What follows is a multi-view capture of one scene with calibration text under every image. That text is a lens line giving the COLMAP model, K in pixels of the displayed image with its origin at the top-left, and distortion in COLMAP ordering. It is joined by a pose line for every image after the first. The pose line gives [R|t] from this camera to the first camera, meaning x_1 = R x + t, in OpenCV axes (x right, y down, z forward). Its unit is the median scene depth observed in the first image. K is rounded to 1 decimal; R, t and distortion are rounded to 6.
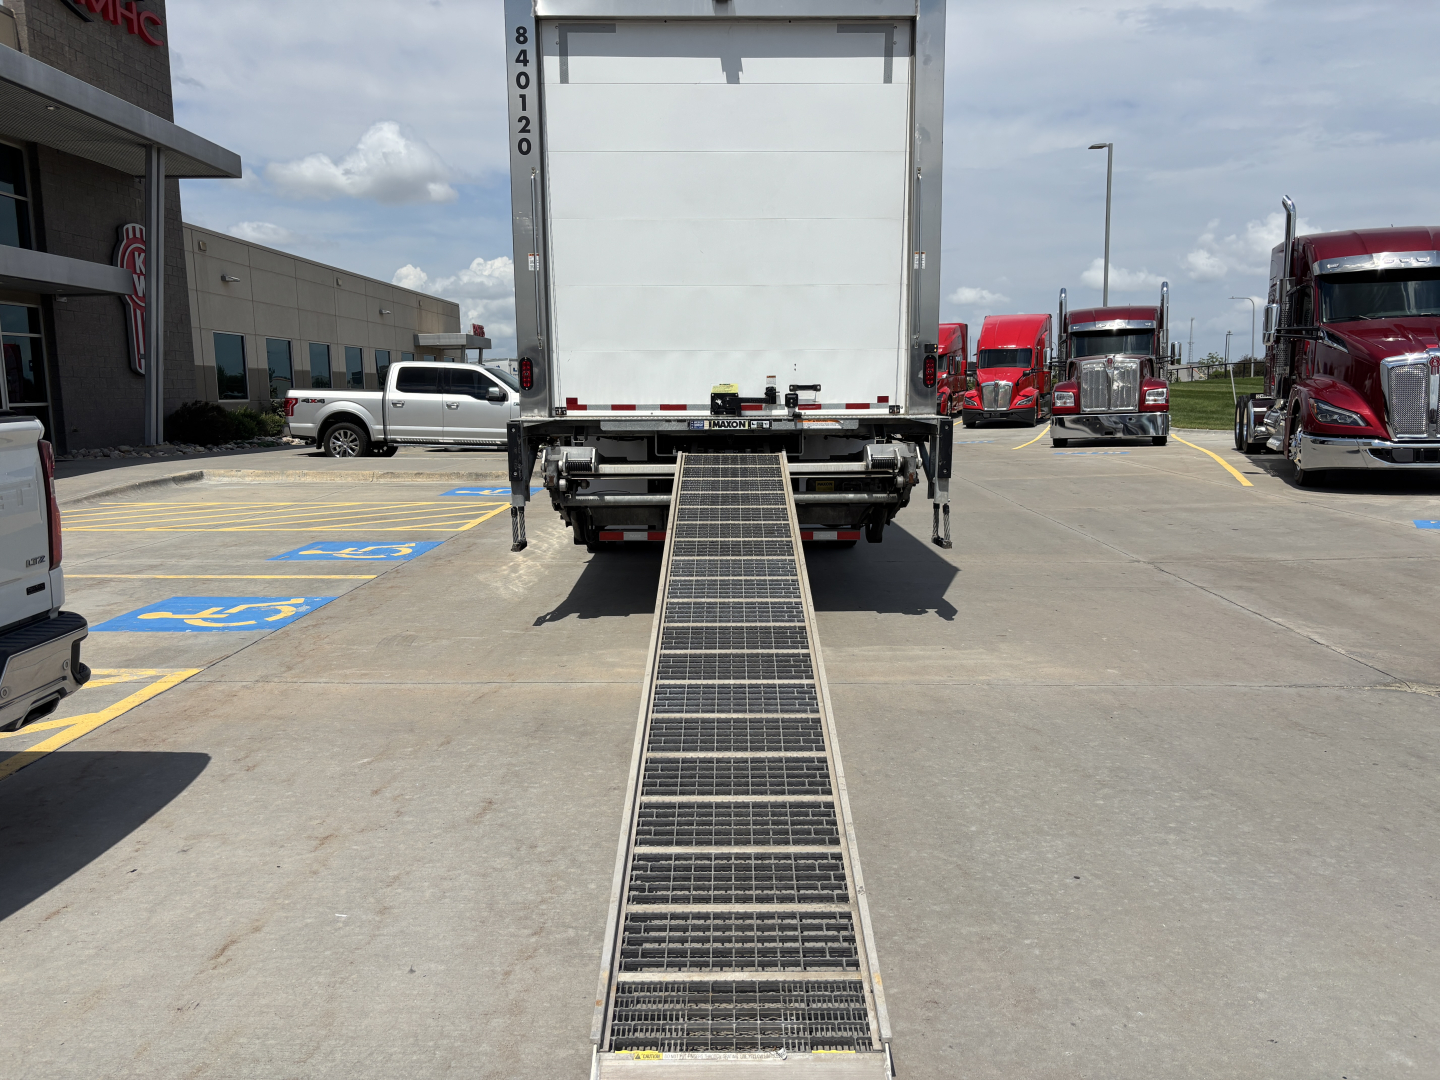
lens RADIAL K [[1085.9, 0, 724.4], [0, 1085.9, 542.6], [0, 0, 1]] dist [0.038139, -0.053524]
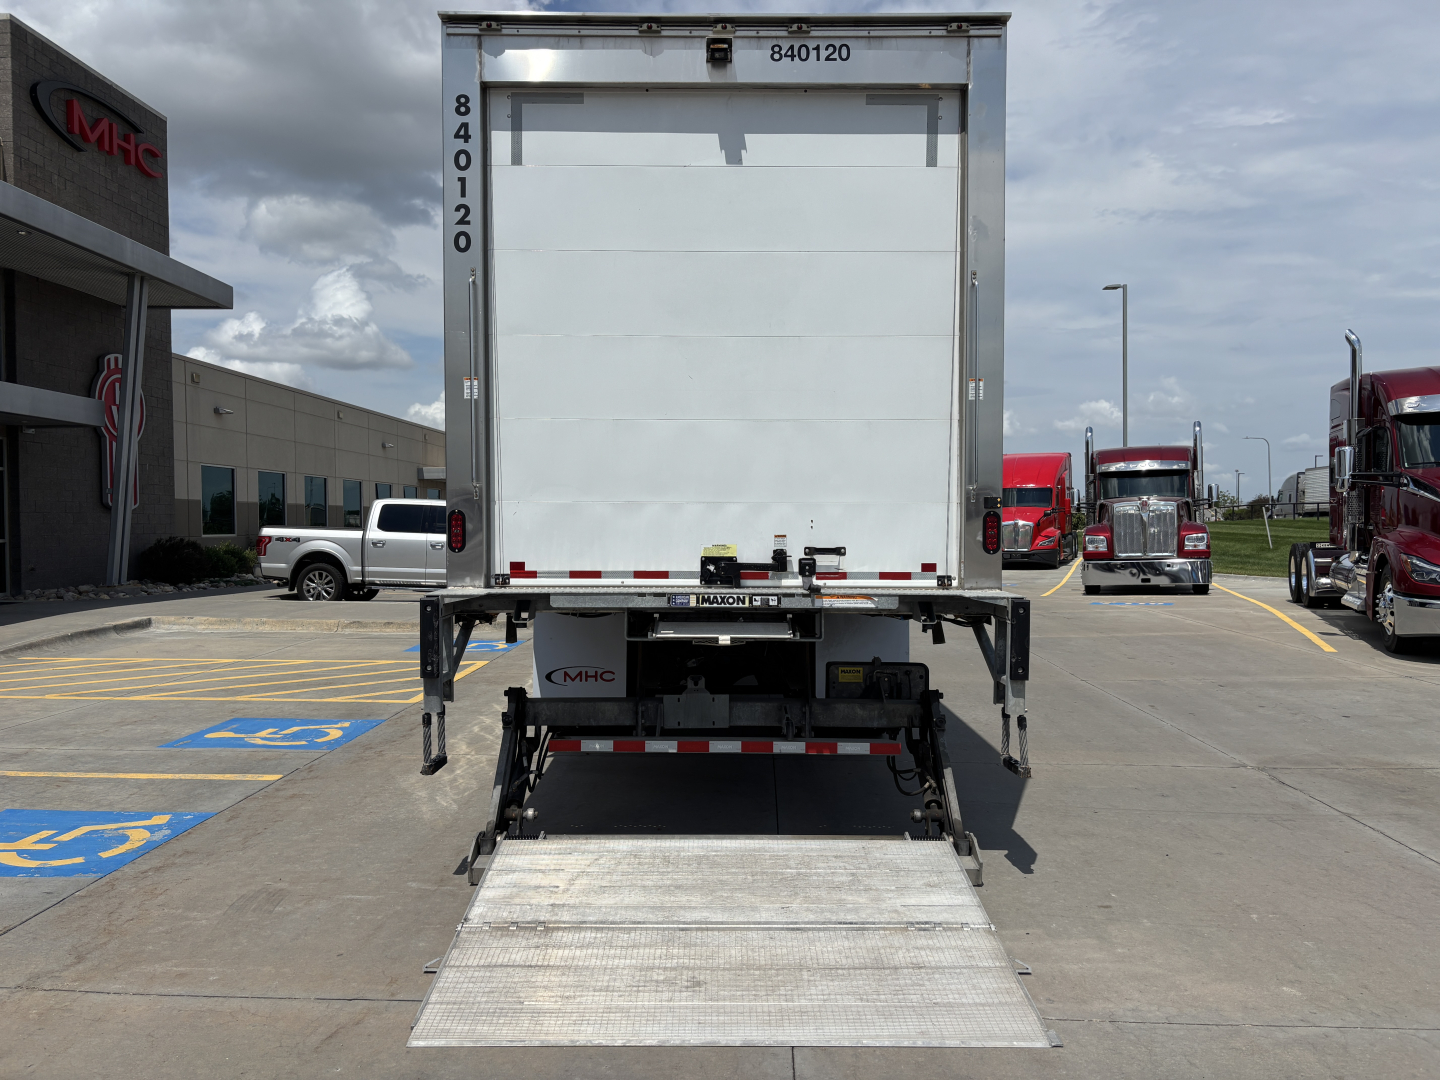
lens RADIAL K [[1090.5, 0, 717.2], [0, 1090.5, 547.8], [0, 0, 1]] dist [0.004507, -0.000119]
pose [[0.999829, 0.009132, -0.016108, 0.005004], [-0.010942, 0.993174, -0.116129, -0.024800], [0.014938, 0.116286, 0.993103, 0.108001]]
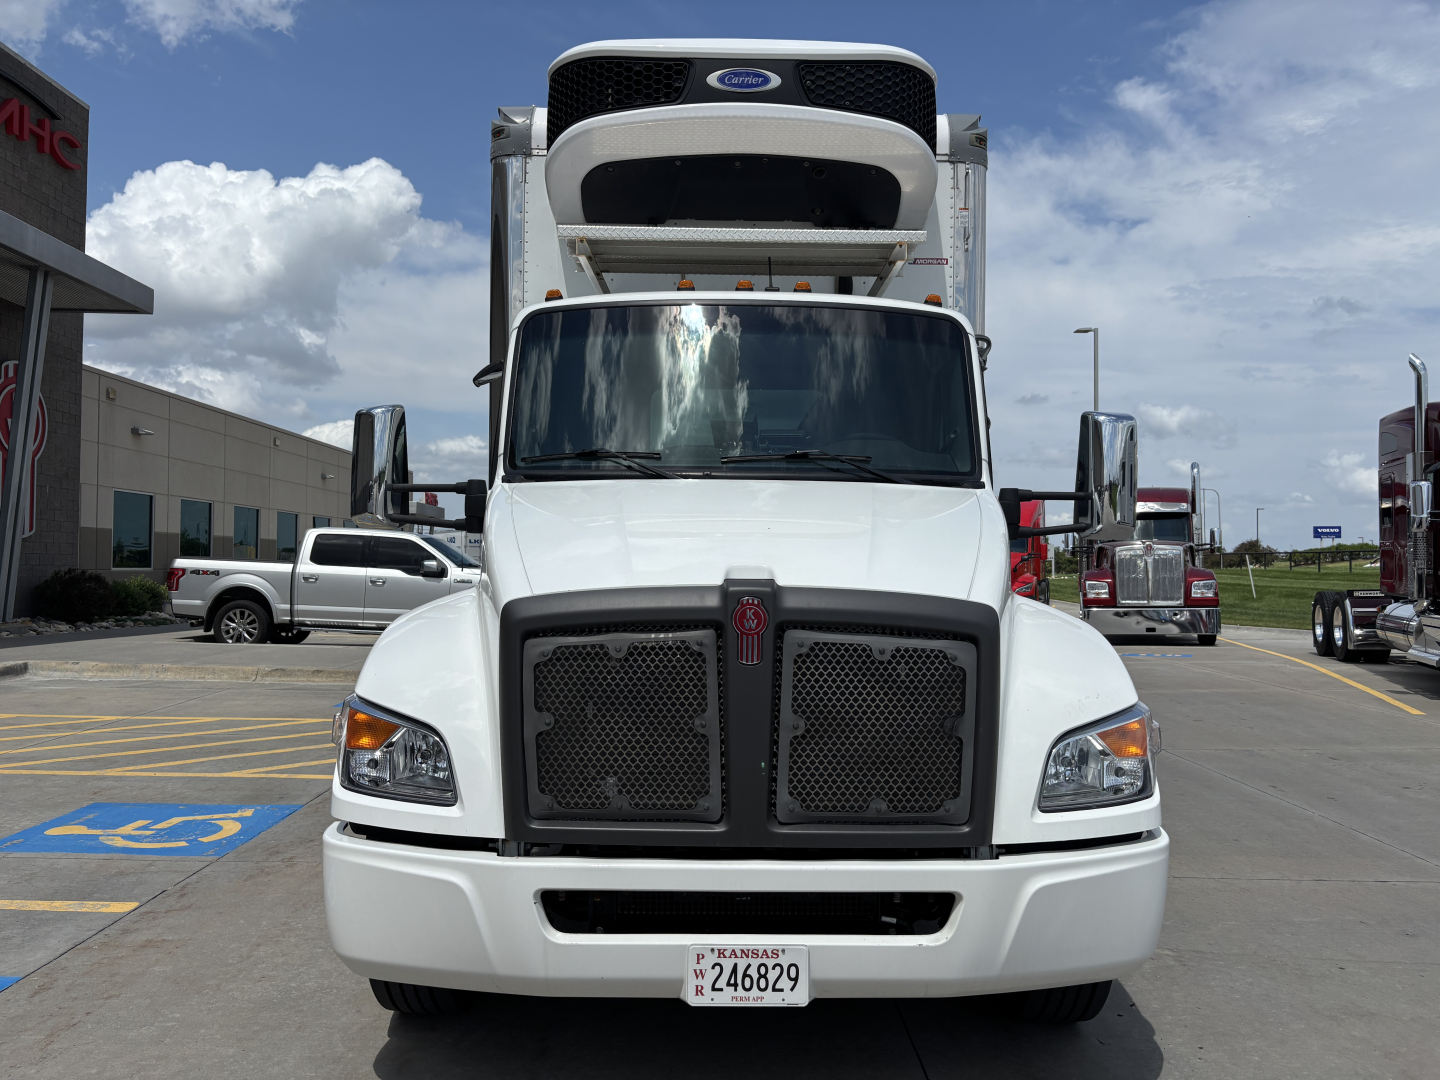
lens RADIAL K [[1086.7, 0, 729.6], [0, 1086.7, 535.7], [0, 0, 1]] dist [0.038517, -0.054952]
pose [[0.998822, 0.023908, 0.042214, -0.028494], [-0.016481, 0.985605, -0.168259, -0.034610], [-0.045629, 0.167365, 0.984839, 0.229808]]
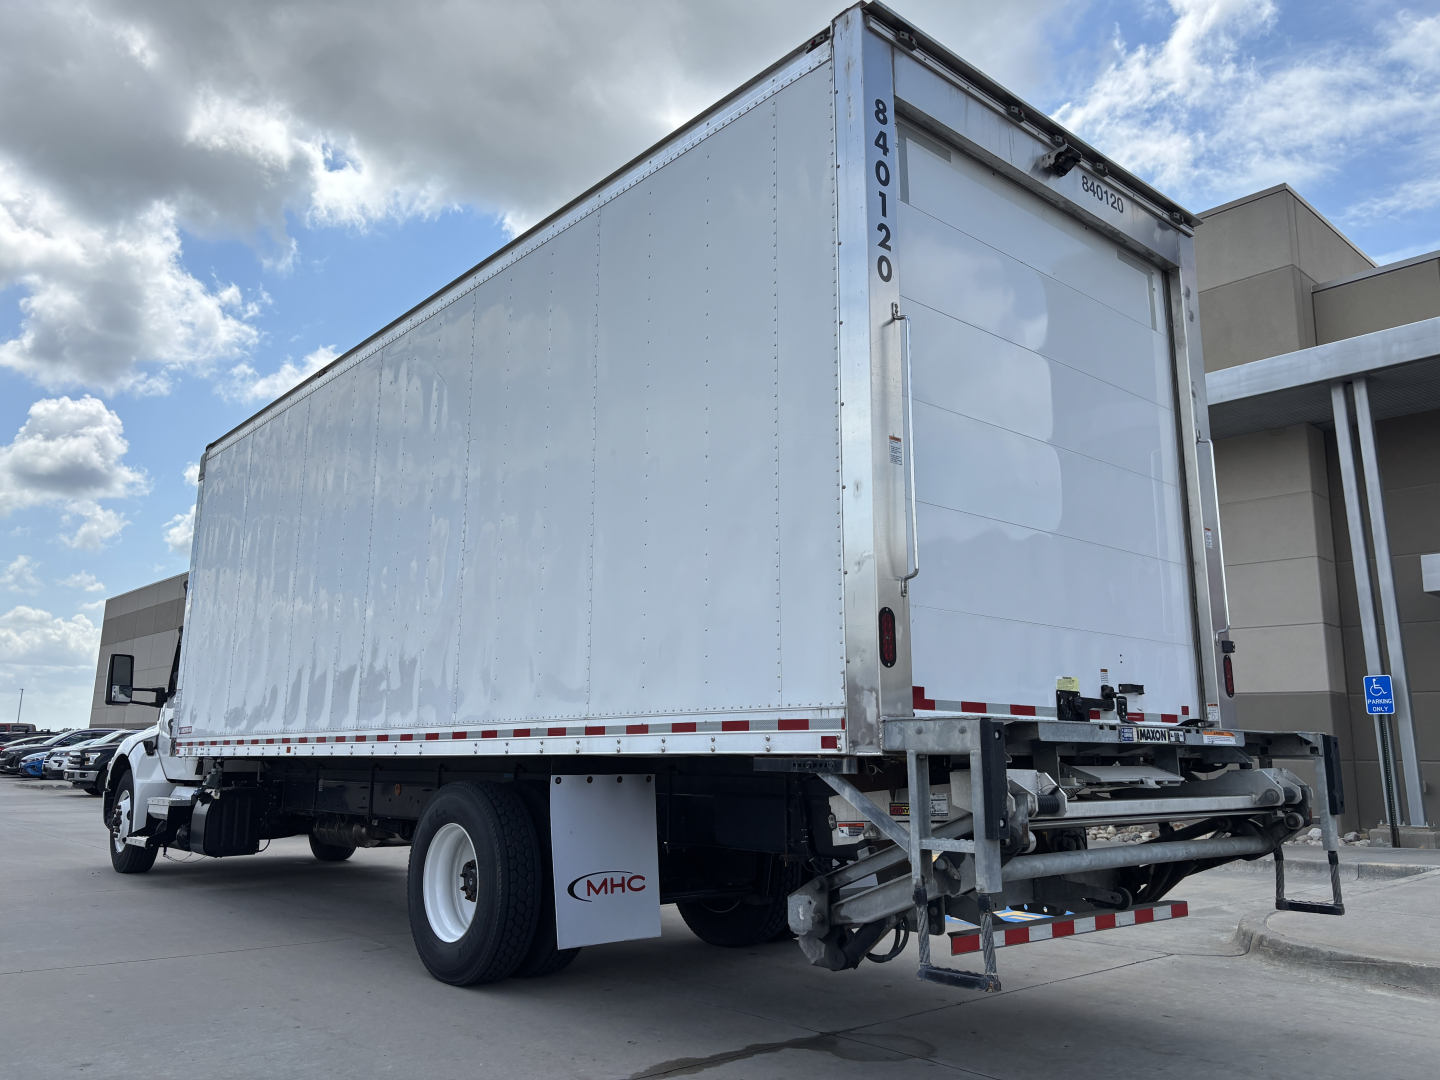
lens RADIAL K [[1086.7, 0, 729.6], [0, 1086.7, 535.7], [0, 0, 1]] dist [0.038517, -0.054952]
pose [[0.766791, 0.137281, 0.627045, -0.252815], [0.085467, 0.946330, -0.311697, -0.017591], [-0.636182, 0.292598, 0.713904, 0.278017]]
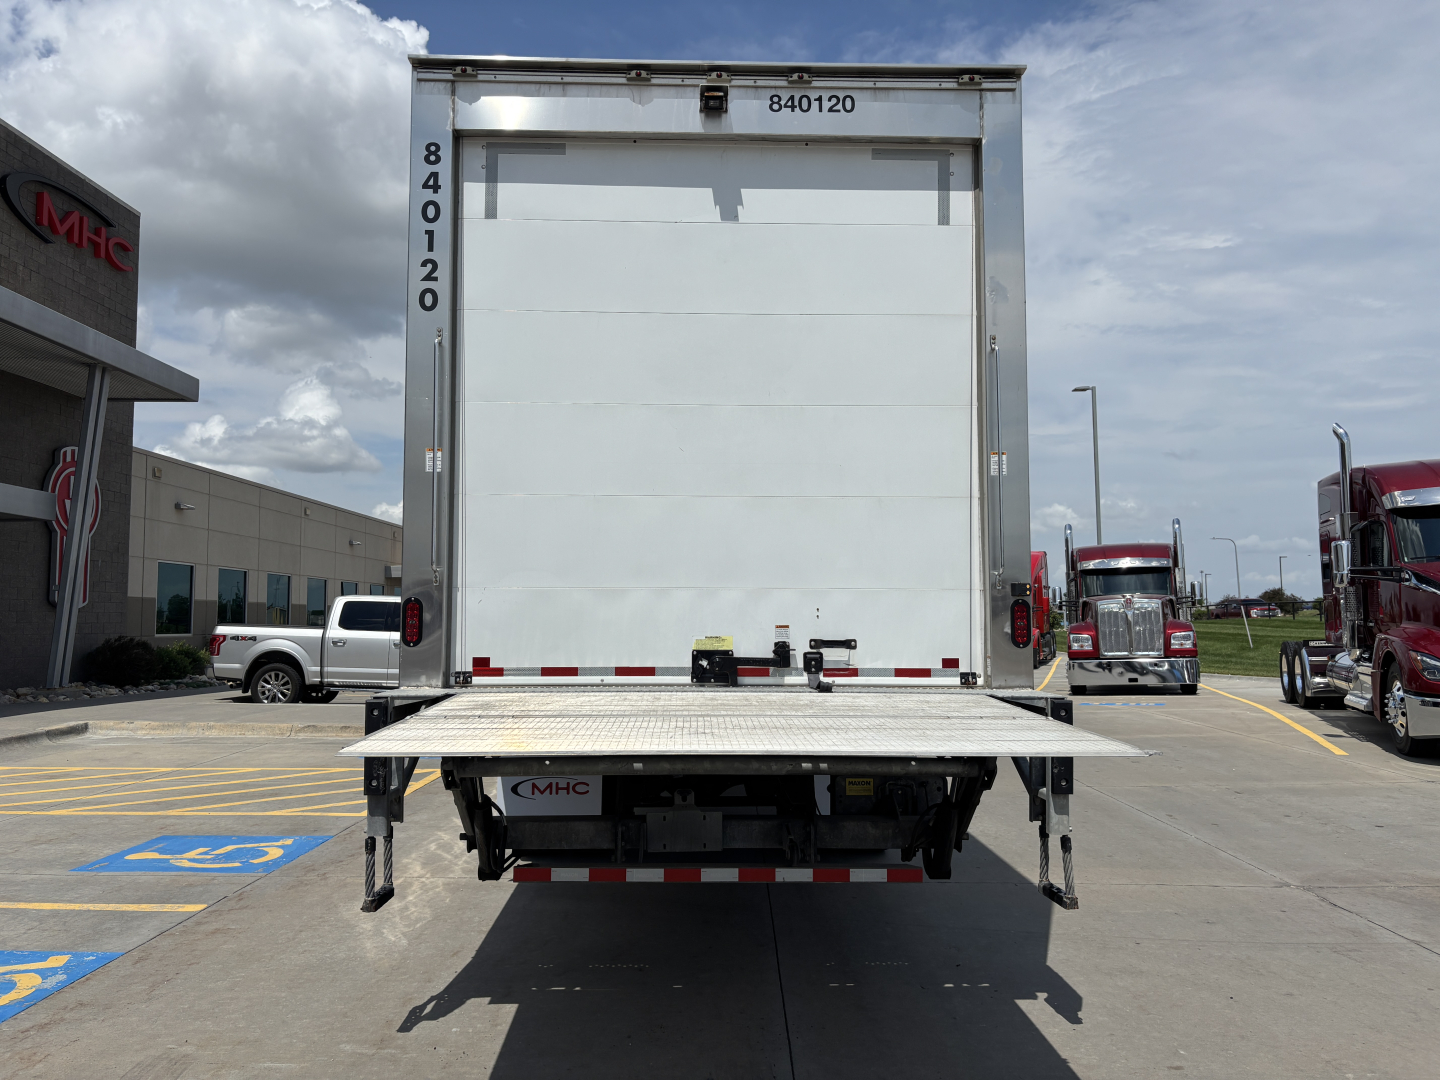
lens RADIAL K [[1090.1, 0, 720.7], [0, 1090.1, 533.7], [0, 0, 1]] dist [0.010314, -0.010096]
pose [[0.999885, 0.009394, 0.011892, -0.001381], [-0.006552, 0.975544, -0.219706, -0.027069], [-0.013665, 0.219603, 0.975494, 0.145978]]
